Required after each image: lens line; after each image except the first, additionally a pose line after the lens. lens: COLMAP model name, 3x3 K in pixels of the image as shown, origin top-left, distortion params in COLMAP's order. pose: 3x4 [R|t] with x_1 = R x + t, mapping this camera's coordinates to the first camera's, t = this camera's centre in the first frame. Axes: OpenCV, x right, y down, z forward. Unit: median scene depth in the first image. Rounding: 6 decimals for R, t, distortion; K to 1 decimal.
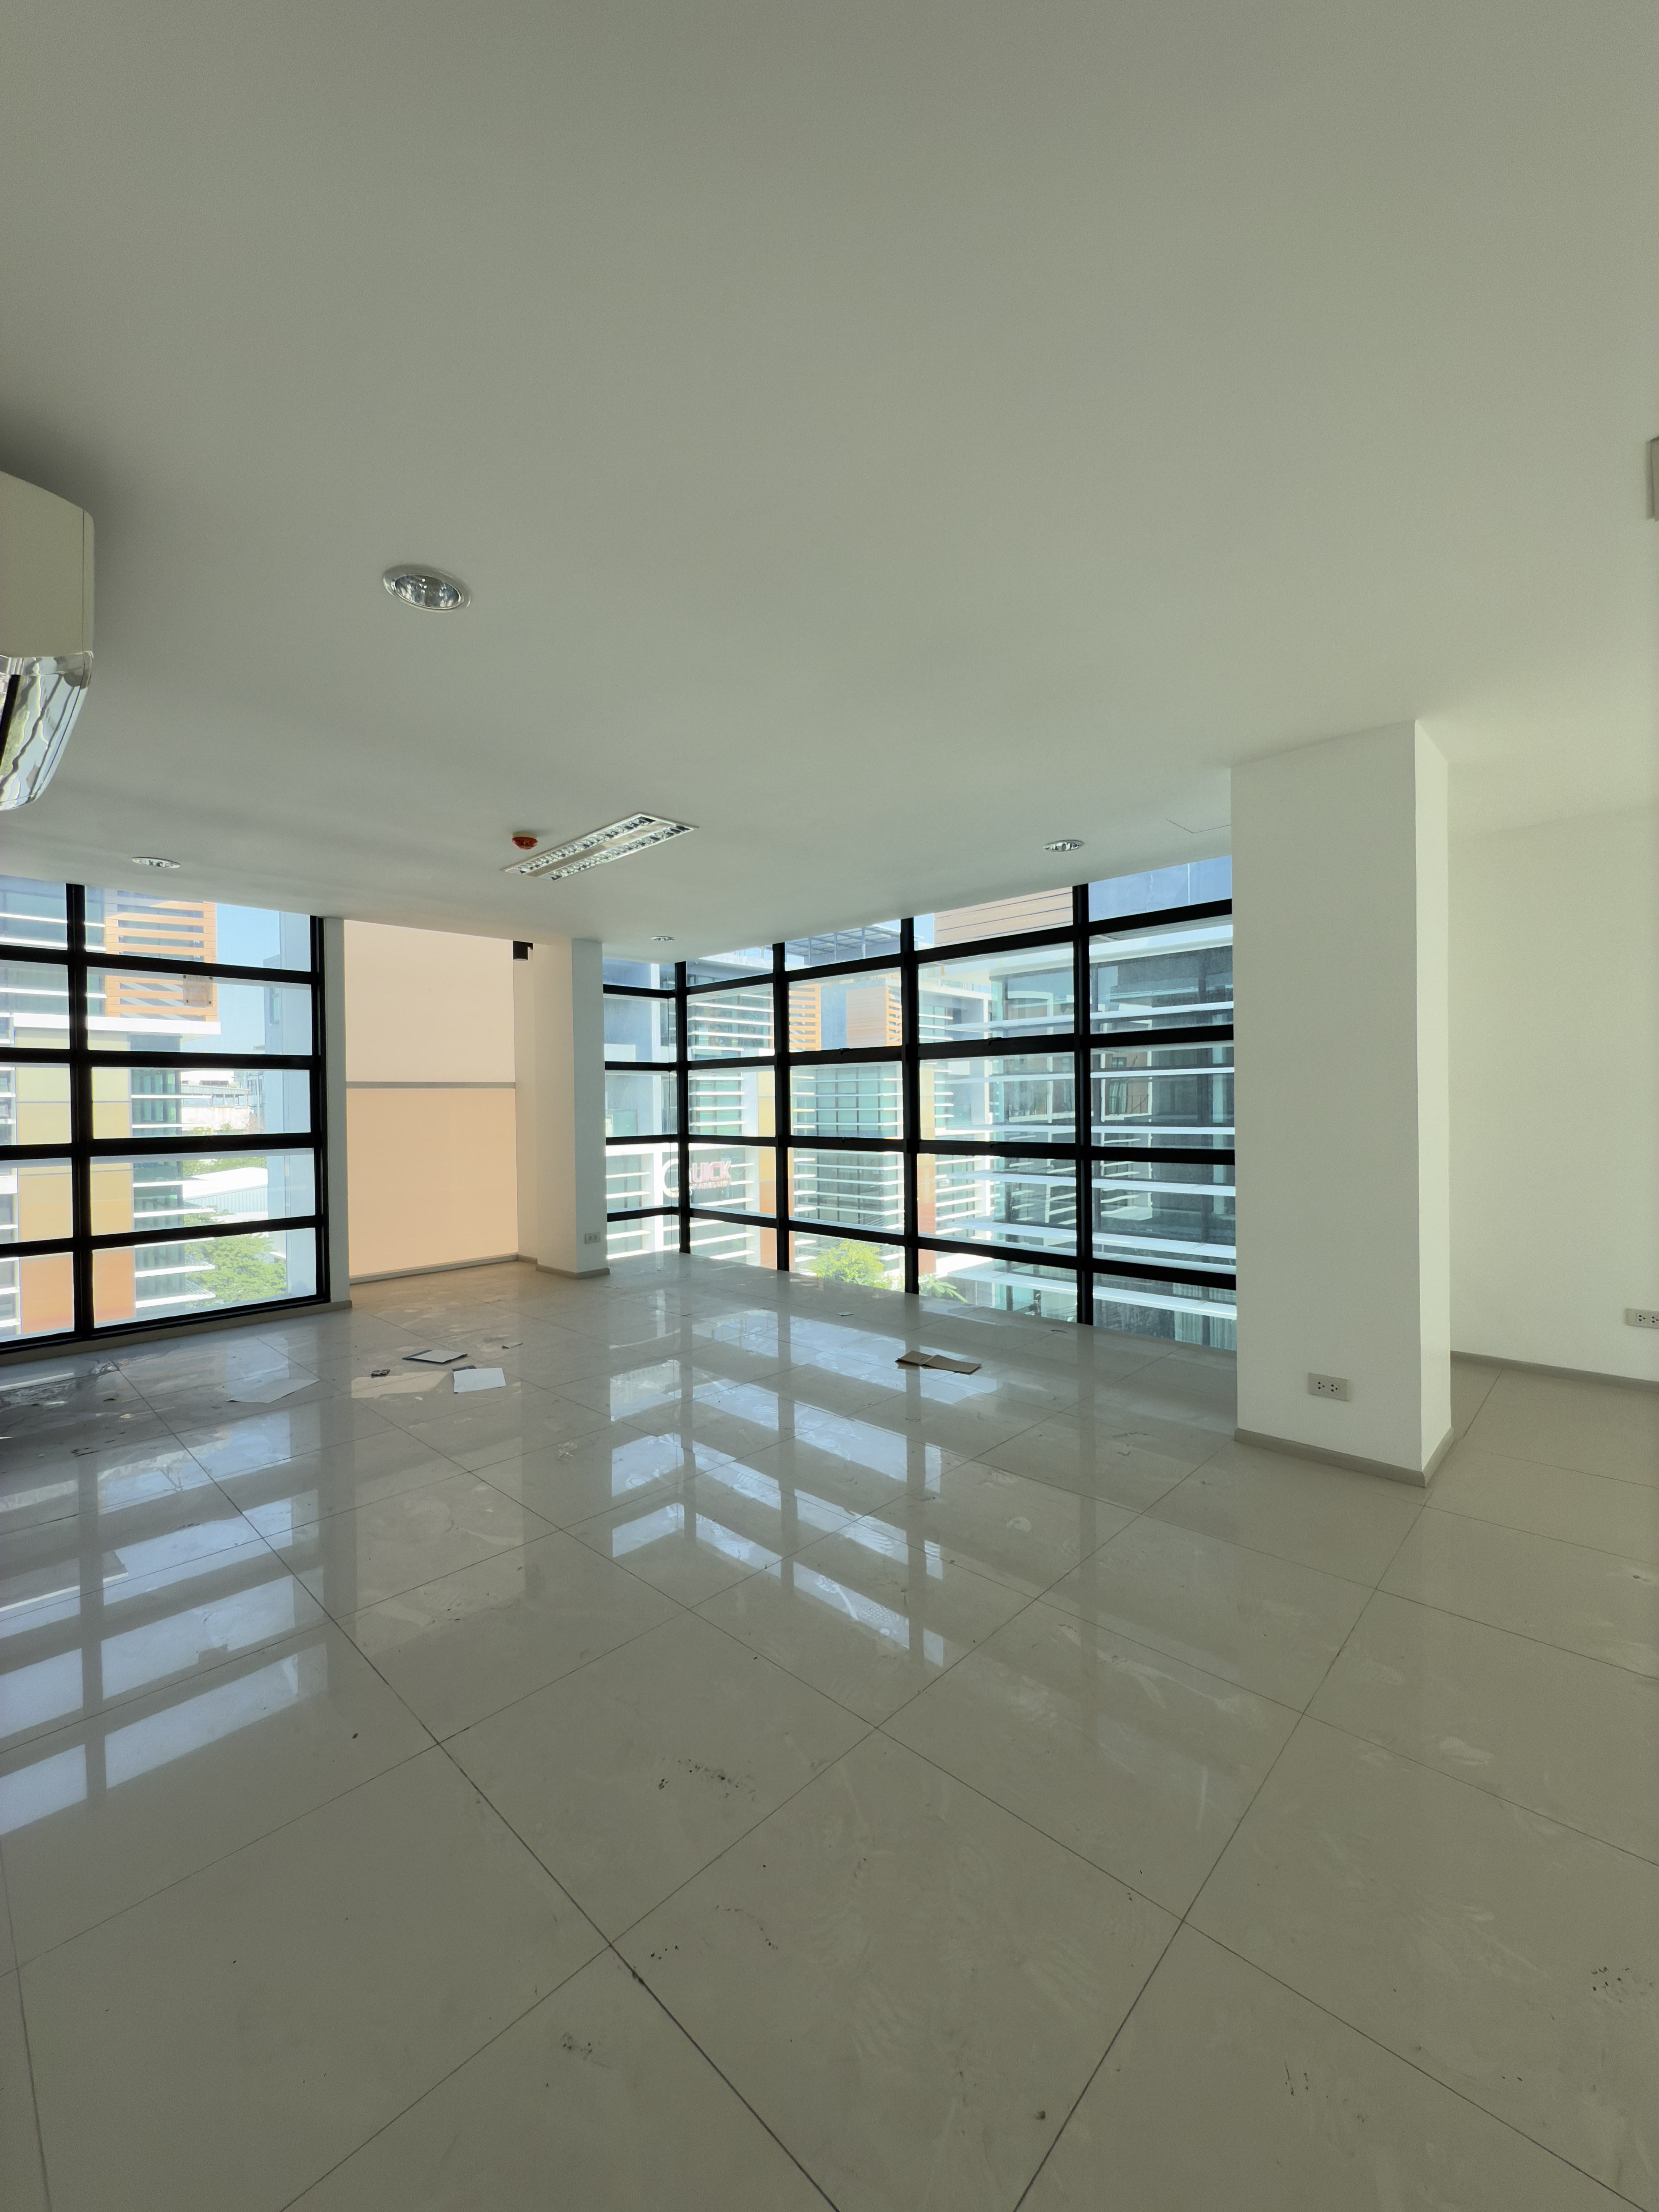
lens RADIAL K [[883.8, 0, 829.5], [0, 883.8, 1106.0], [0, 0, 1]] dist [0.000479, 0.000067]
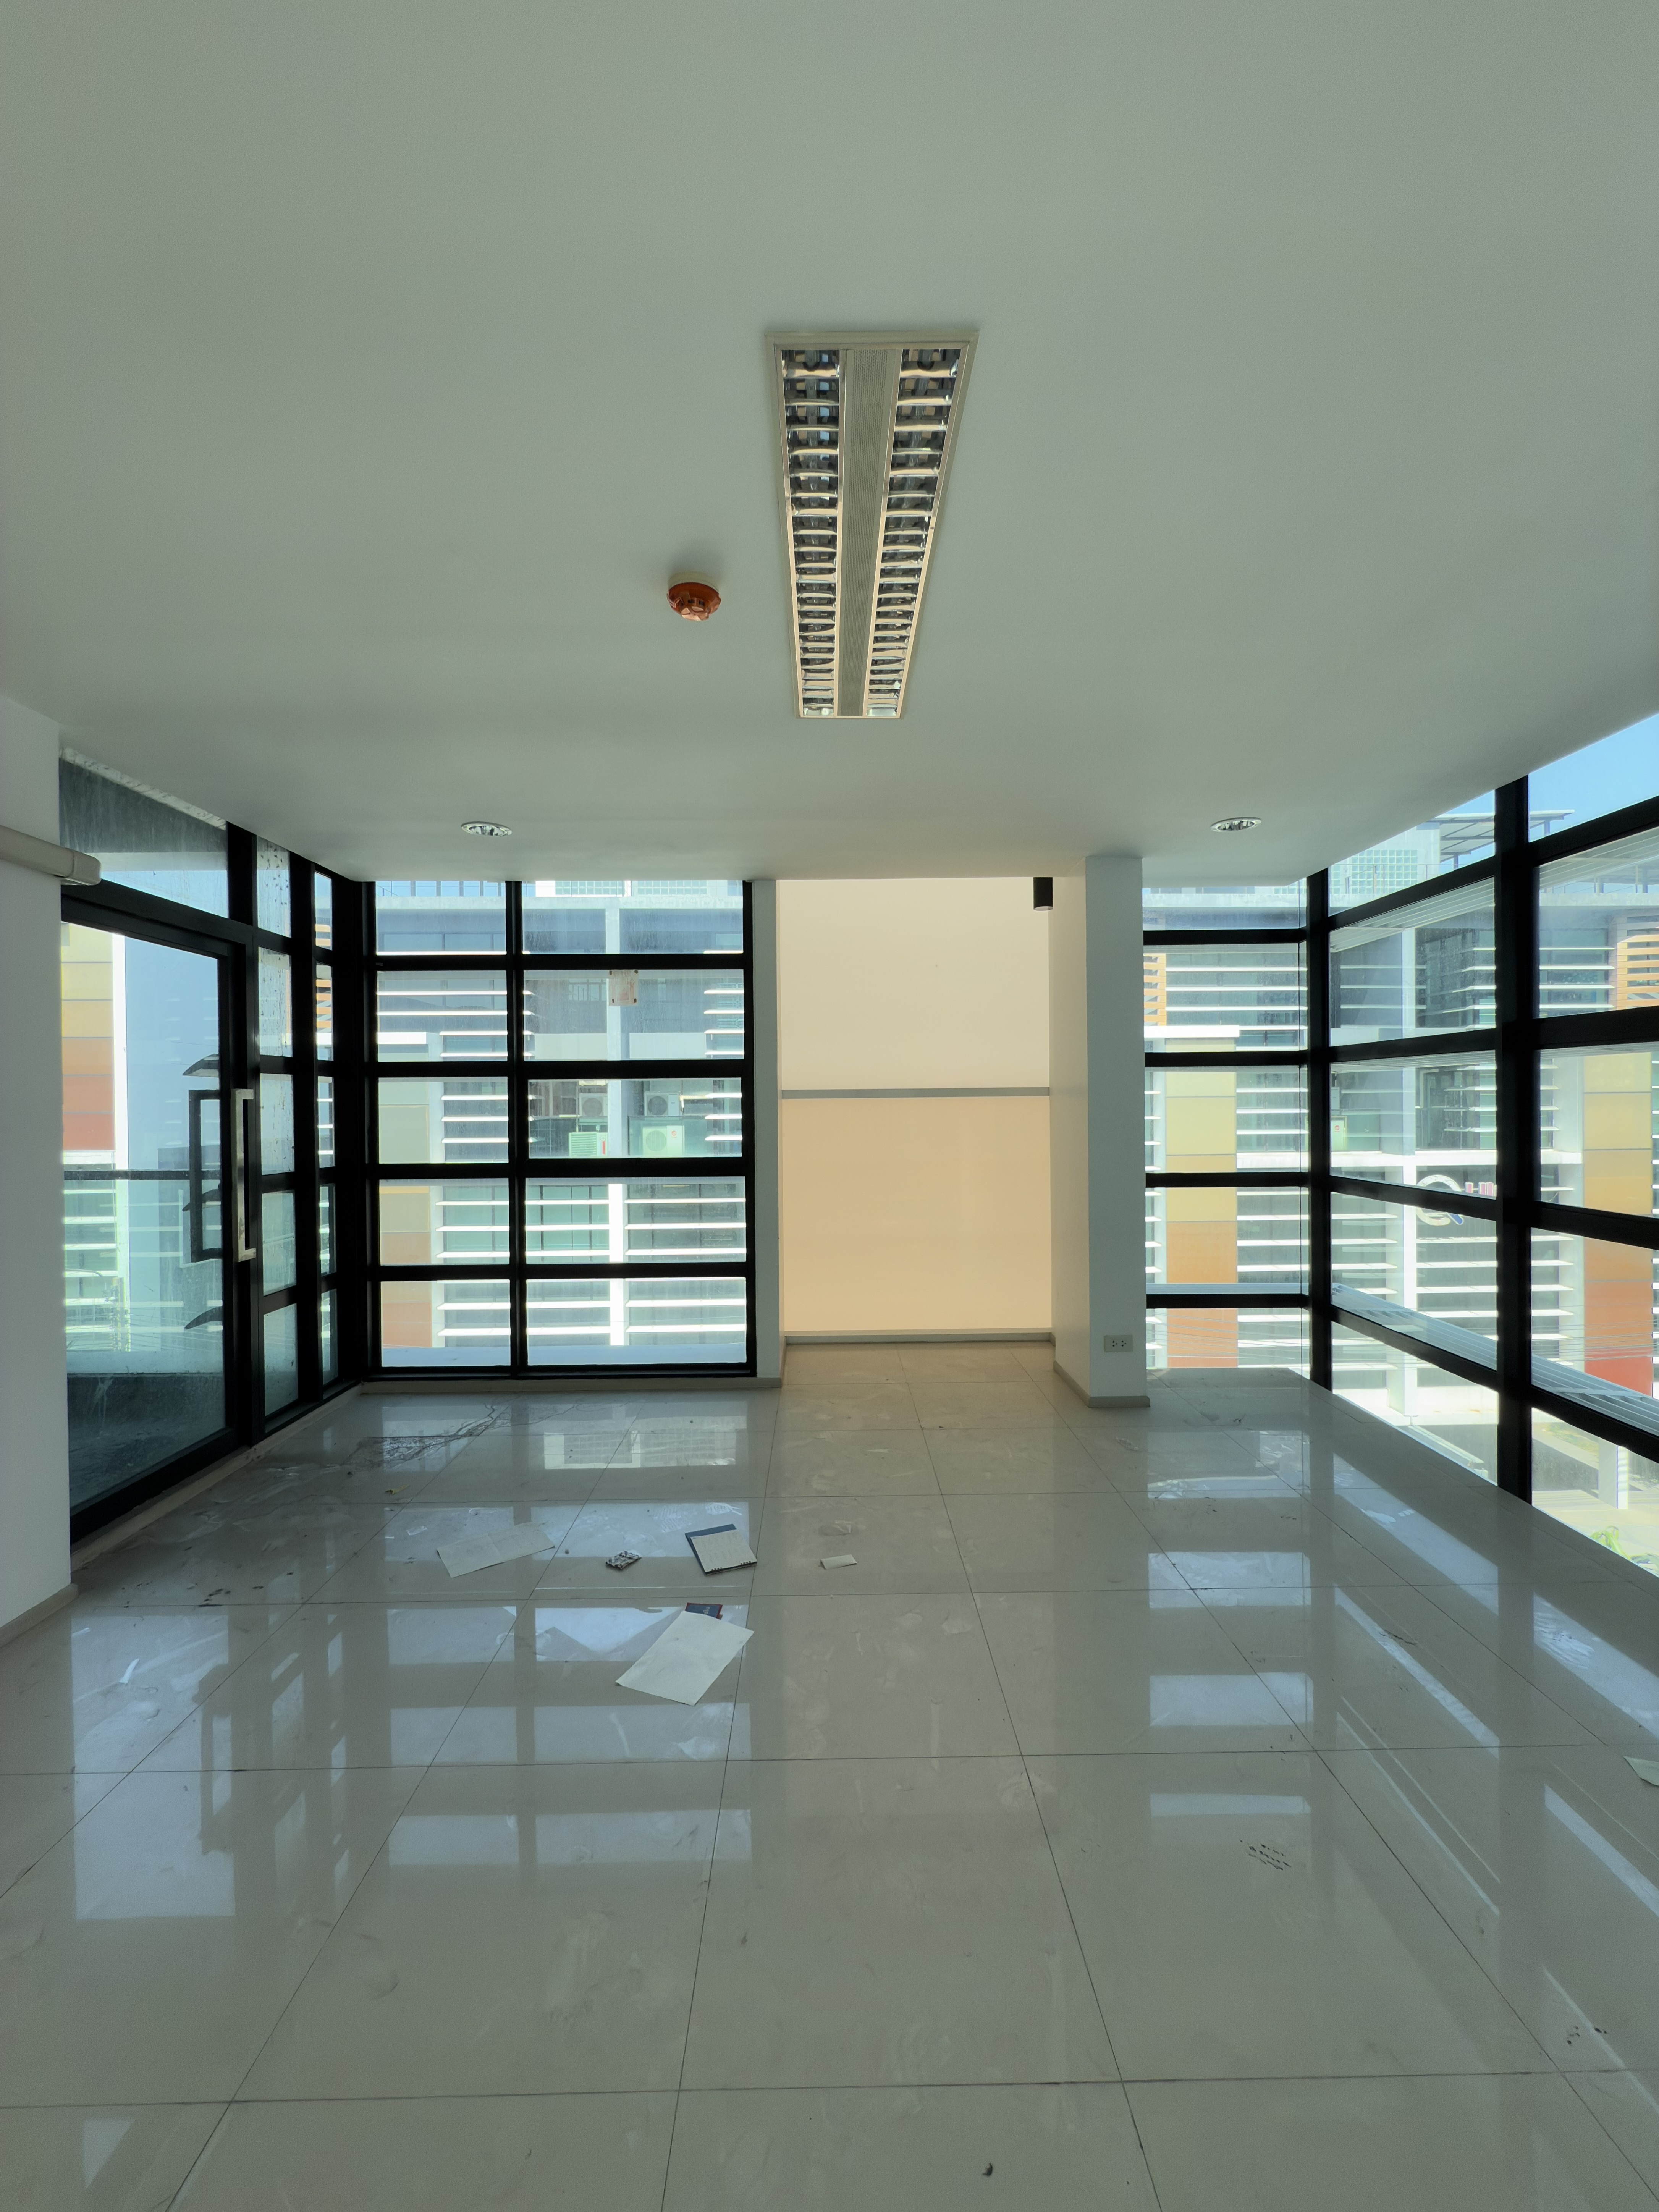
lens RADIAL K [[883.8, 0, 829.5], [0, 883.8, 1106.0], [0, 0, 1]] dist [0.000479, 0.000067]
pose [[0.695923, 0.008703, -0.718064, 0.033704], [-0.003191, 0.999954, 0.009027, -0.022314], [0.718110, -0.003991, 0.695918, 0.506122]]
